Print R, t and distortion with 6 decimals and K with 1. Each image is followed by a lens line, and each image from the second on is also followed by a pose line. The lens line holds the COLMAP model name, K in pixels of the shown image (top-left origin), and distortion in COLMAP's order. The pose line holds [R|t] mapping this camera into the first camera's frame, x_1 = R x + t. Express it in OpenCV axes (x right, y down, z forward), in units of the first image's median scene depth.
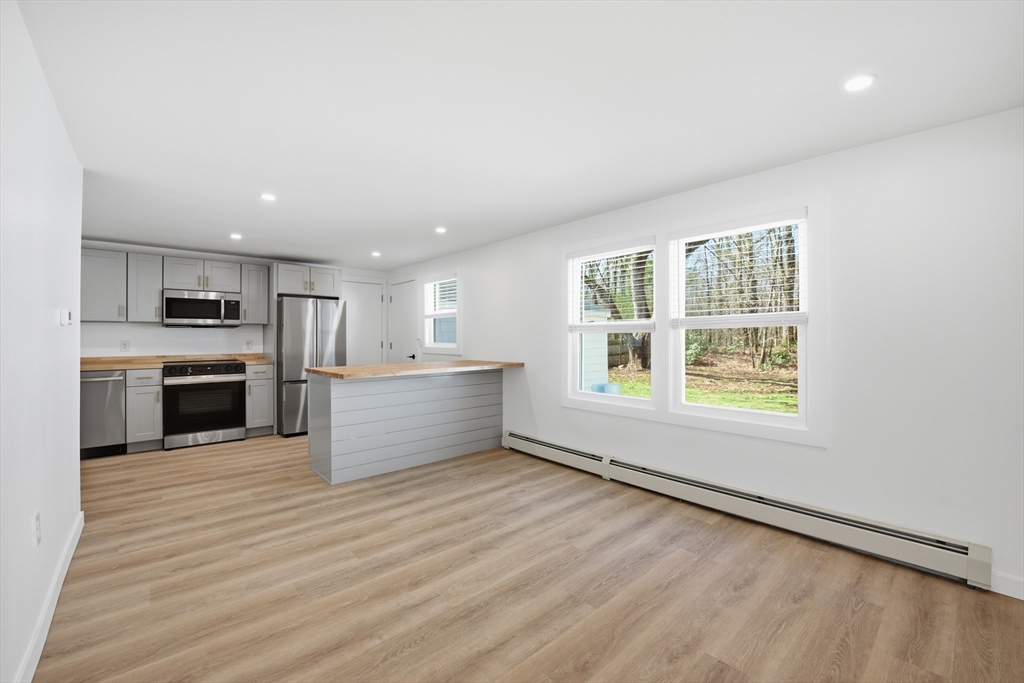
lens RADIAL K [[413.6, 0, 510.2], [0, 413.6, 335.7], [0, 0, 1]] dist [-0.022220, 0.000886]
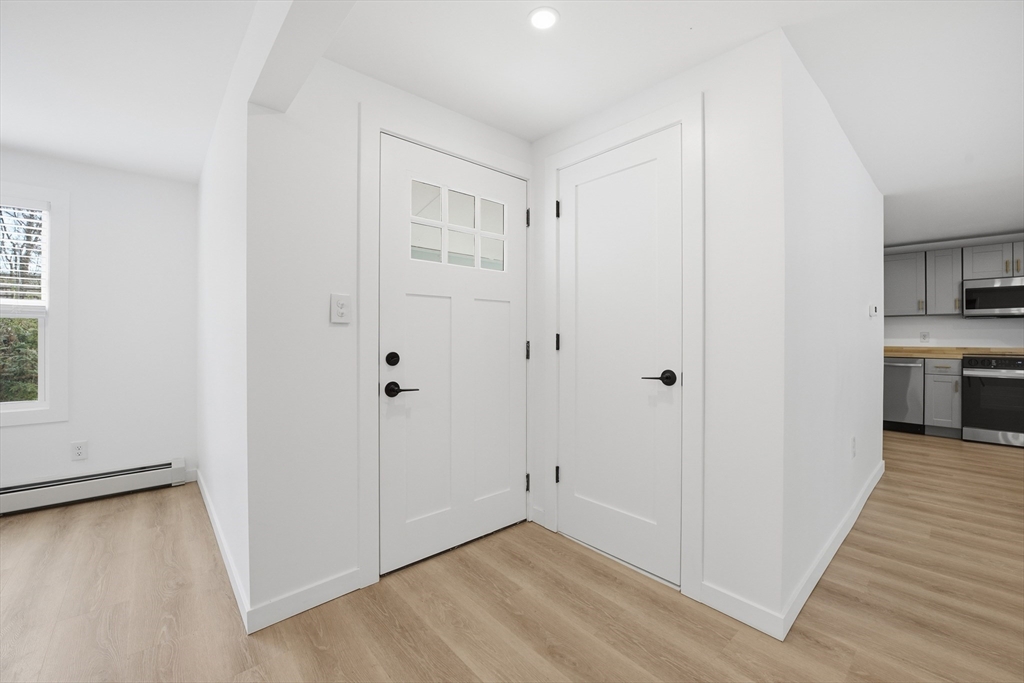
lens RADIAL K [[413.6, 0, 514.4], [0, 413.6, 335.6], [0, 0, 1]] dist [-0.022220, 0.000886]
pose [[0.006729, 0.002452, -0.999974, 0.133940], [0.002349, 0.999994, 0.002468, 0.015926], [0.999975, -0.002366, 0.006723, -0.113264]]
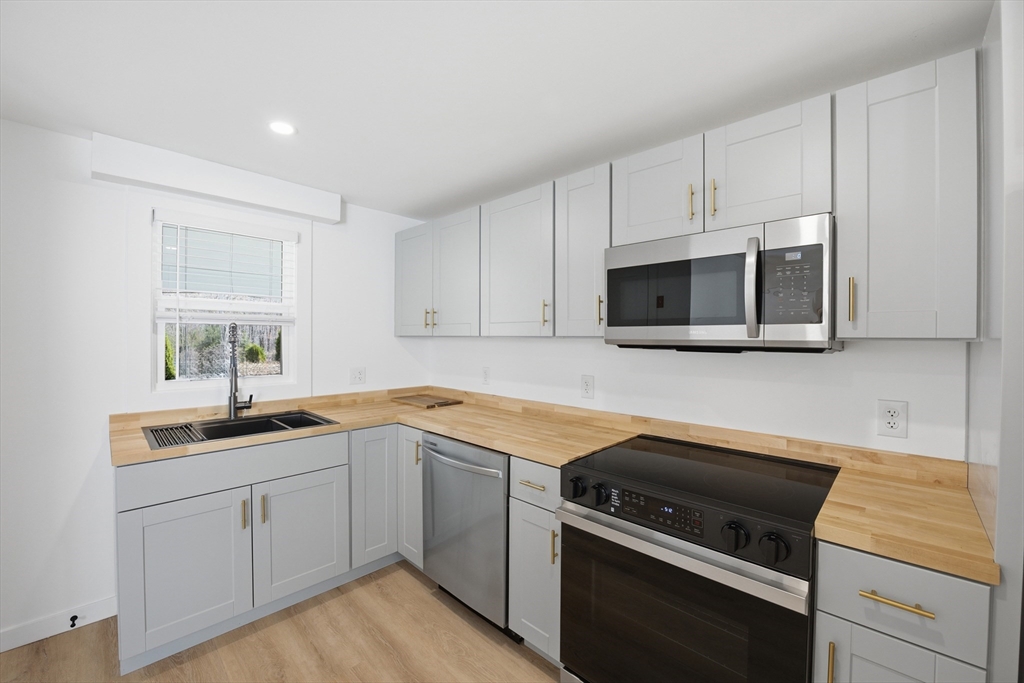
lens RADIAL K [[413.6, 0, 511.3], [0, 413.6, 339.4], [0, 0, 1]] dist [-0.022220, 0.000886]
pose [[0.080177, 0.010967, -0.996720, -0.487647], [0.000659, 0.999939, 0.011055, -0.035971], [0.996780, -0.001543, 0.080165, 0.892280]]
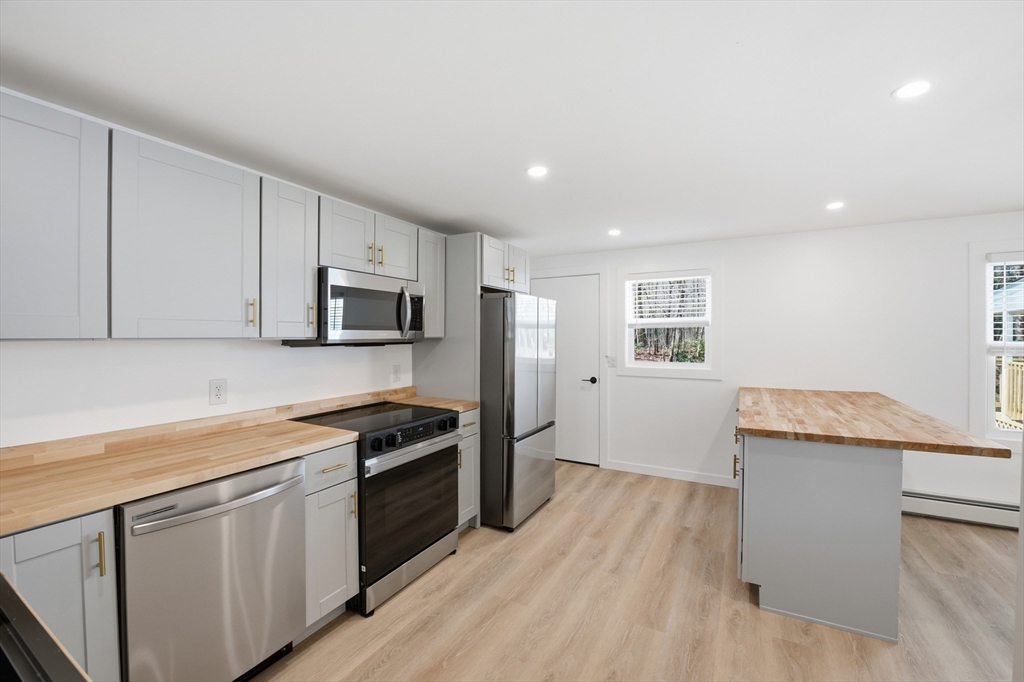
lens RADIAL K [[413.6, 0, 509.4], [0, 413.6, 340.9], [0, 0, 1]] dist [-0.022220, 0.000886]
pose [[0.944044, -0.002462, 0.329810, -0.816350], [-0.002366, 0.999896, 0.014237, -0.037429], [-0.329811, -0.014220, 0.943940, 0.493638]]
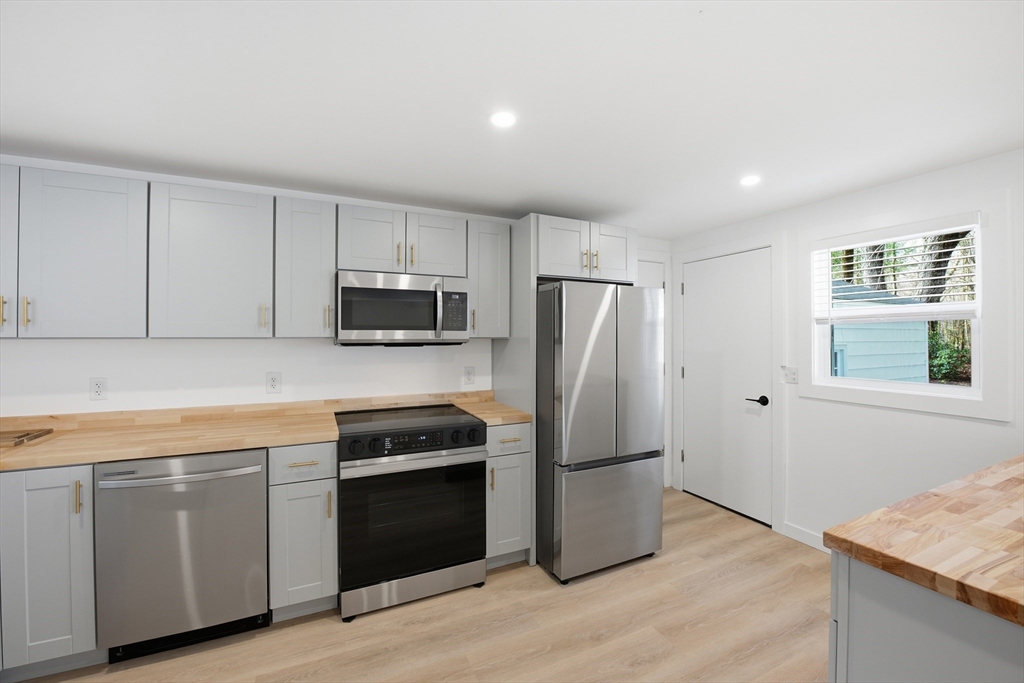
lens RADIAL K [[413.6, 0, 512.5], [0, 413.6, 334.9], [0, 0, 1]] dist [-0.022220, 0.000886]
pose [[0.961190, 0.001161, -0.275885, -0.520637], [-0.001409, 0.999999, -0.000701, -0.037307], [0.275884, 0.001063, 0.961190, 0.590714]]
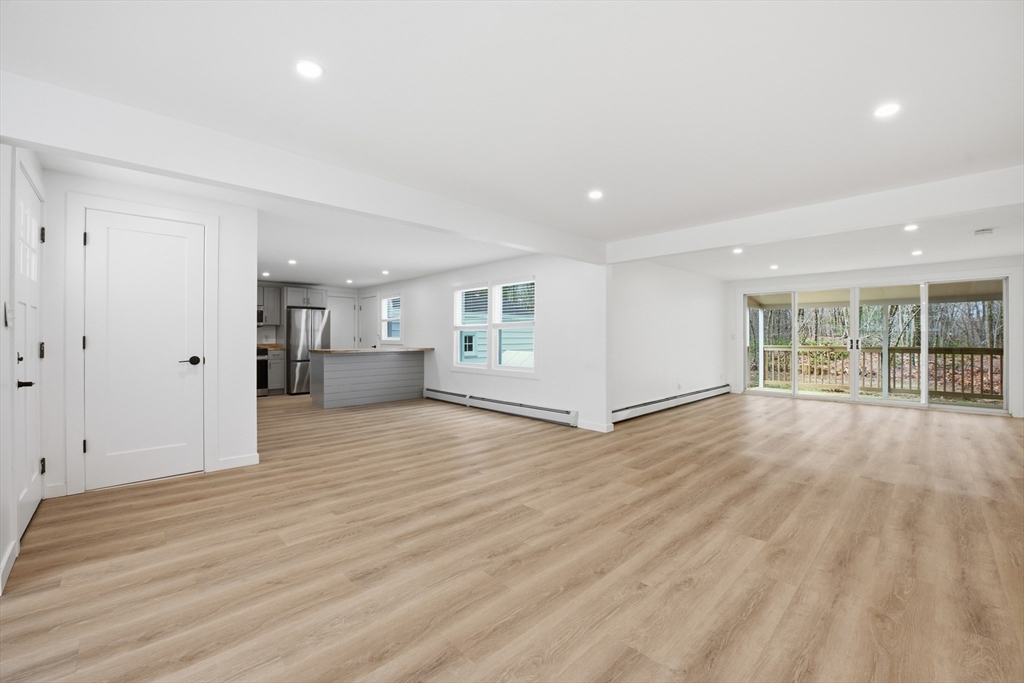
lens RADIAL K [[413.6, 0, 512.5], [0, 413.6, 338.6], [0, 0, 1]] dist [-0.022220, 0.000886]
pose [[0.998944, 0.002873, 0.045851, 0.269018], [-0.003161, 0.999976, 0.006208, 0.013092], [-0.045832, -0.006346, 0.998929, -0.721802]]
